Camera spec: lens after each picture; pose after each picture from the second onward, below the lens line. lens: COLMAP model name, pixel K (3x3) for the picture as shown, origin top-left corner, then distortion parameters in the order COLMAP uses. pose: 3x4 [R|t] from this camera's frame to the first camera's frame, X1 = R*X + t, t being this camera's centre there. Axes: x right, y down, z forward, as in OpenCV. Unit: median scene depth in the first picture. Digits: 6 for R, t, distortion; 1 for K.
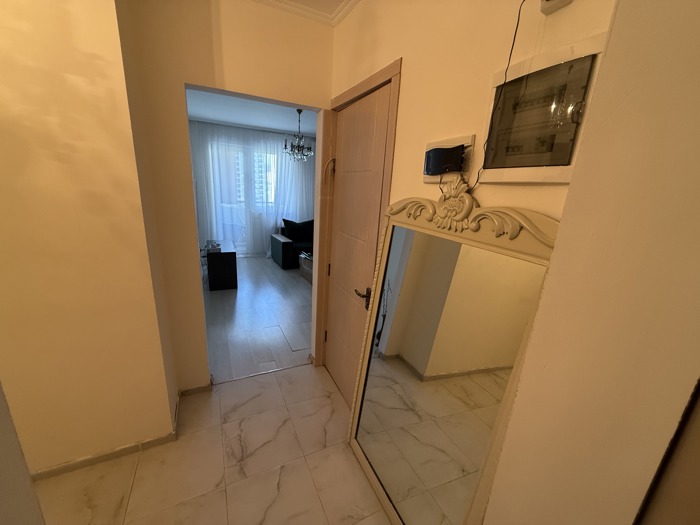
lens RADIAL K [[277.9, 0, 348.9], [0, 277.9, 263.2], [0, 0, 1]] dist [-0.000462, 0.000030]
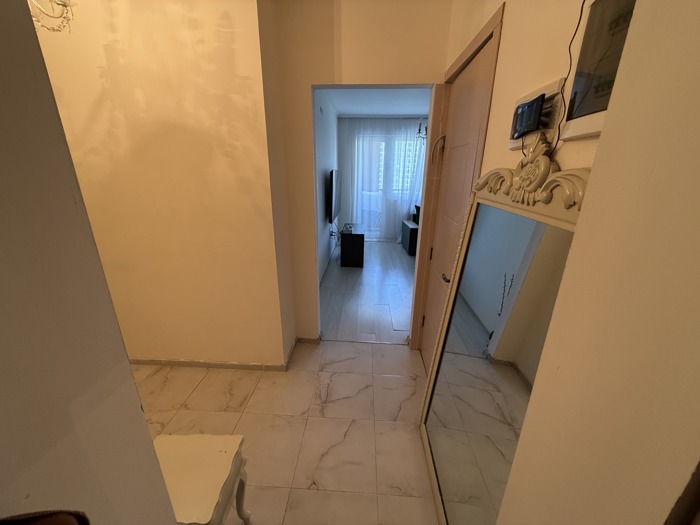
lens RADIAL K [[277.9, 0, 348.9], [0, 277.9, 263.2], [0, 0, 1]] dist [-0.000462, 0.000030]
pose [[0.869842, 0.107612, -0.481450, 0.191881], [-0.090036, 0.994157, 0.059542, 0.031397], [0.485045, -0.008444, 0.874449, 0.014678]]
